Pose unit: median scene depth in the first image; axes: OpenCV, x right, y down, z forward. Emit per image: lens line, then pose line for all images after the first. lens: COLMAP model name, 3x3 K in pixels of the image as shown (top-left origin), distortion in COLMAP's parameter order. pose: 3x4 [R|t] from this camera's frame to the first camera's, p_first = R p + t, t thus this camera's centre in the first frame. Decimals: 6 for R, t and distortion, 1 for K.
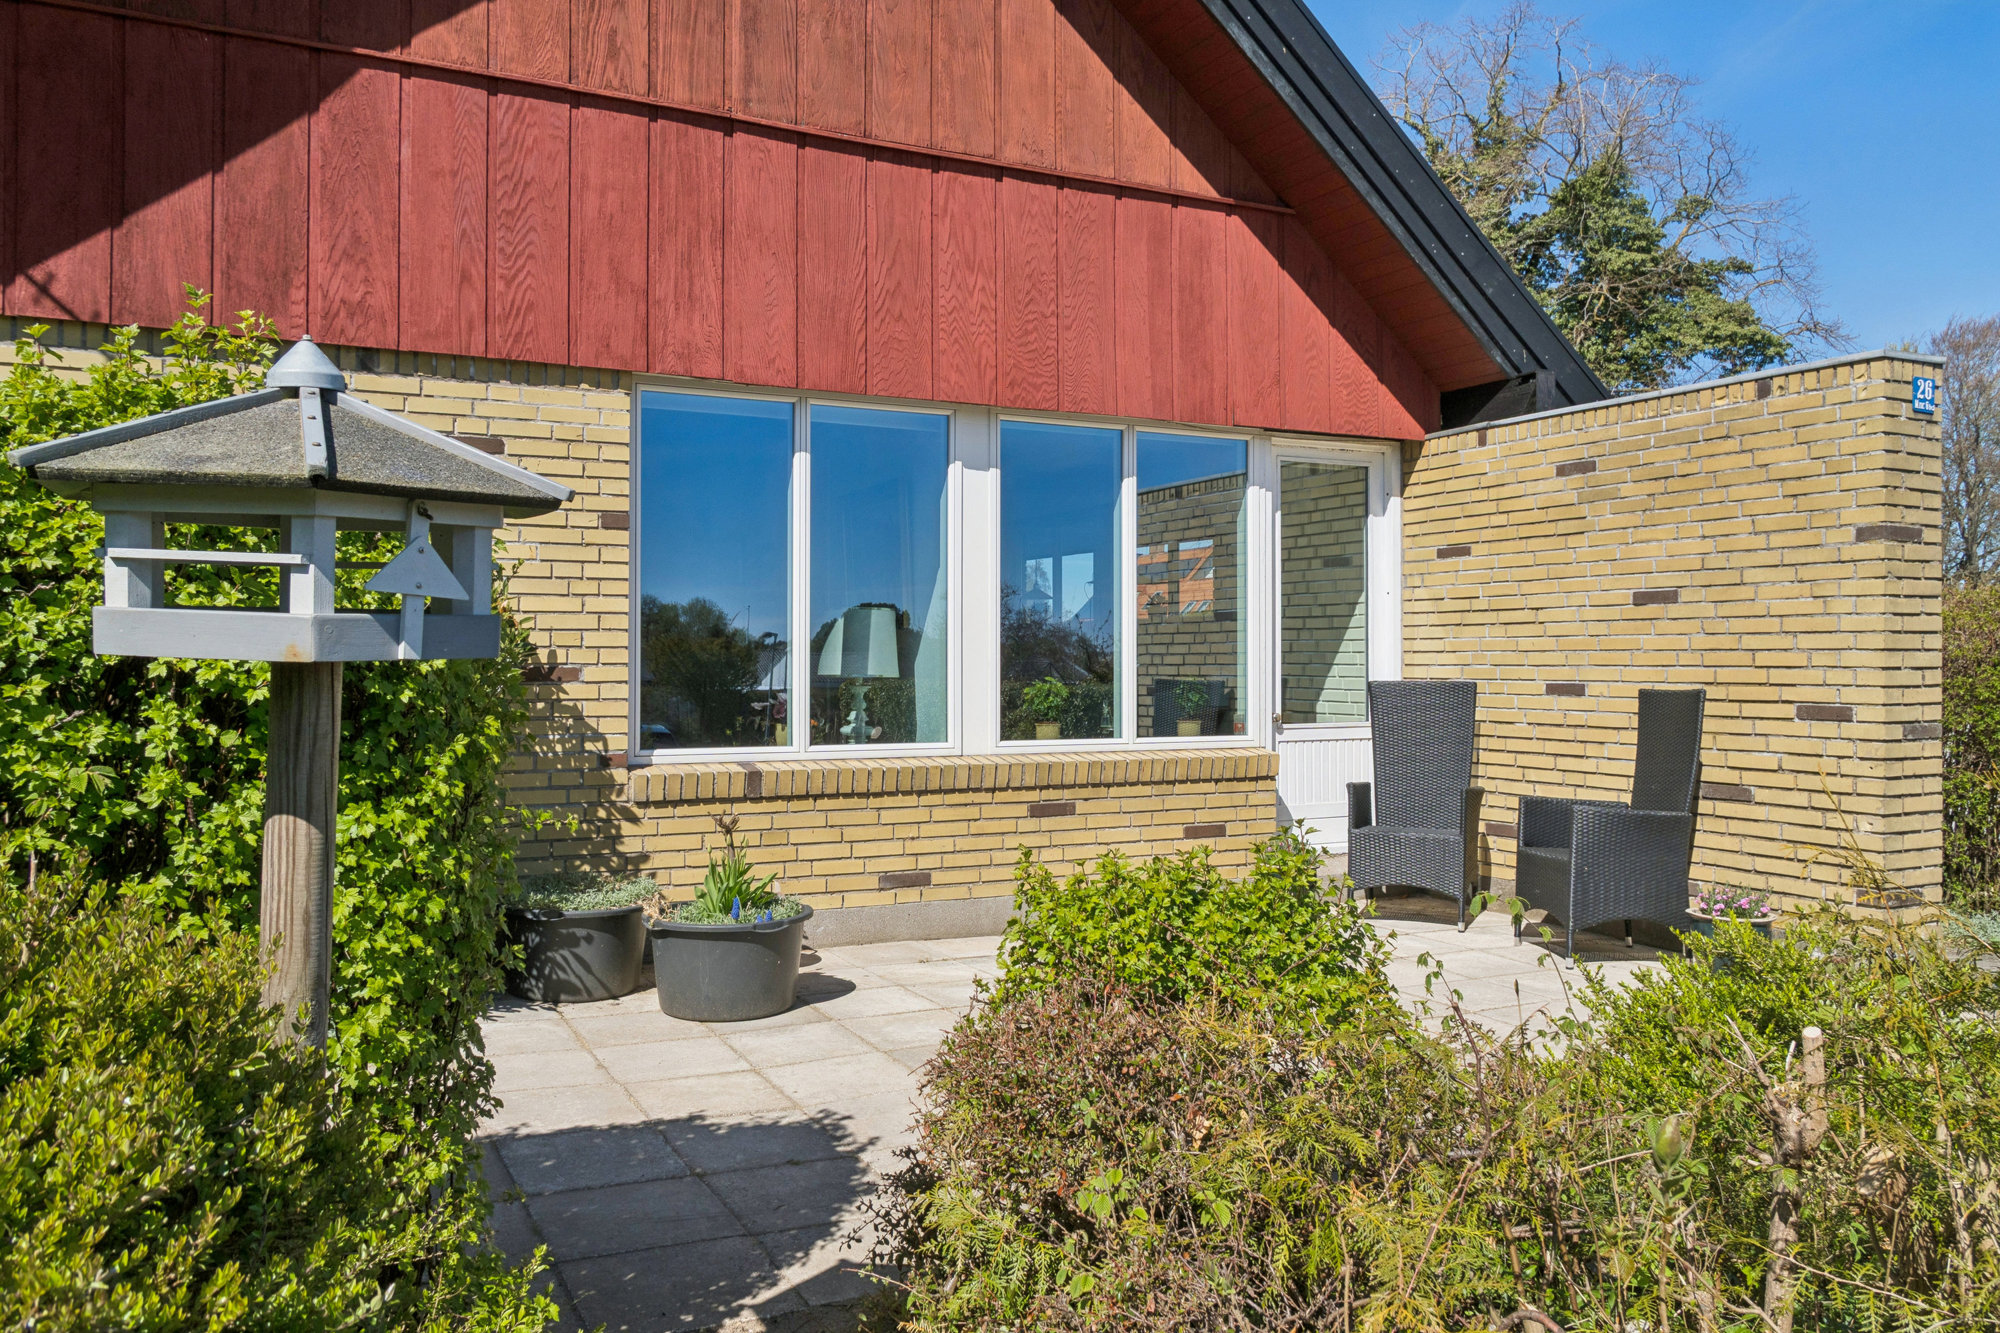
lens RADIAL K [[1518.3, 0, 997.2], [0, 1518.3, 654.8], [0, 0, 1]] dist [-0.012221, 0.007656]
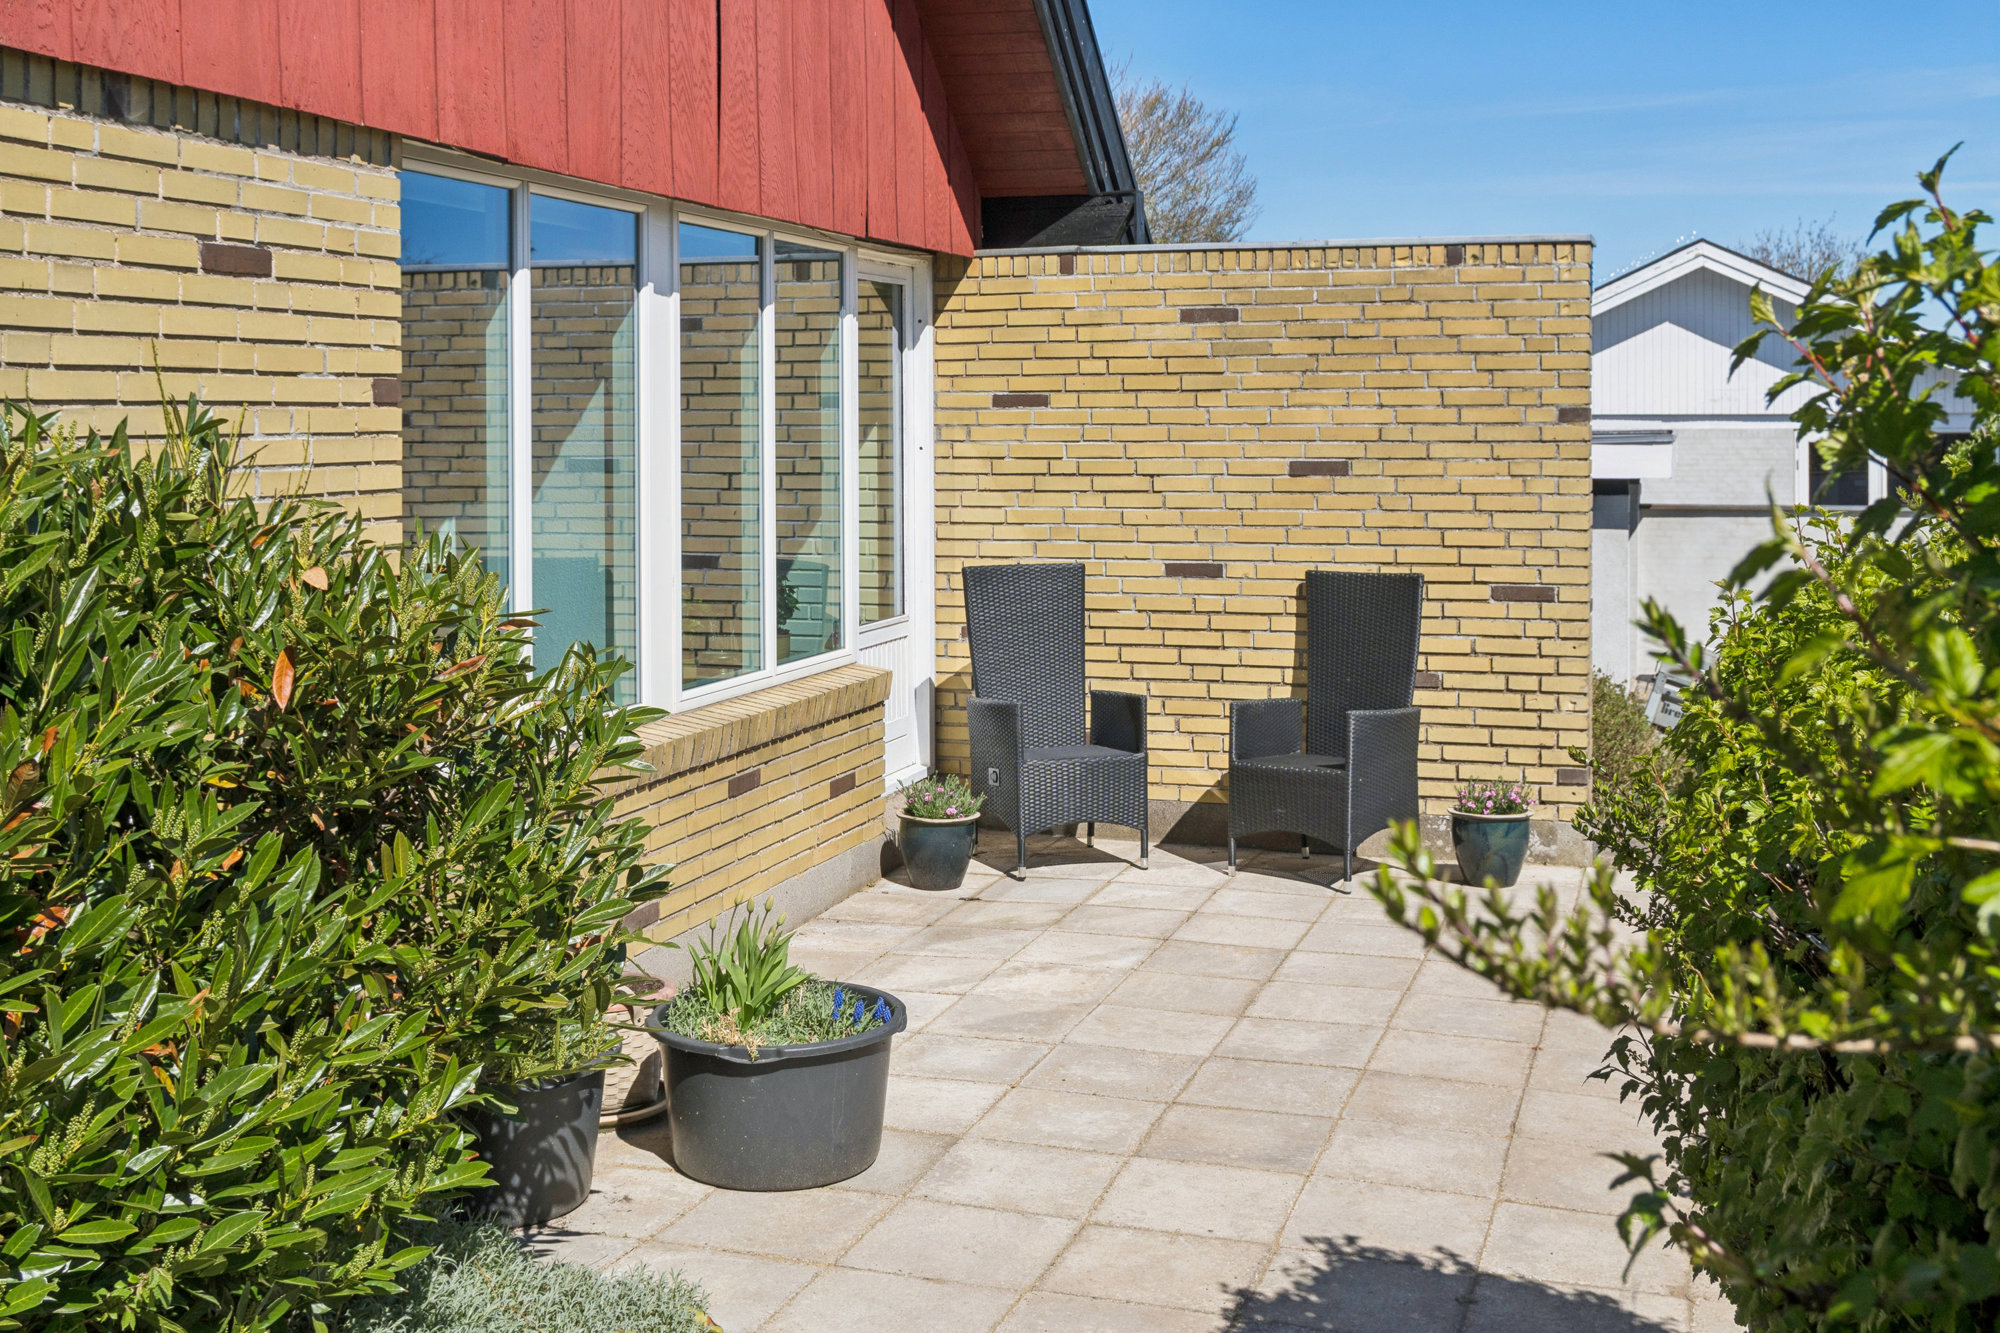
lens RADIAL K [[2198.9, 0, 1005.4], [0, 2198.9, 456.4], [0, 0, 1]] dist [-0.011243, 0.000000]
pose [[0.699160, -0.017267, 0.714757, -0.646484], [0.002812, 0.999767, 0.021403, -0.075182], [-0.714960, -0.012954, 0.699046, 0.219772]]
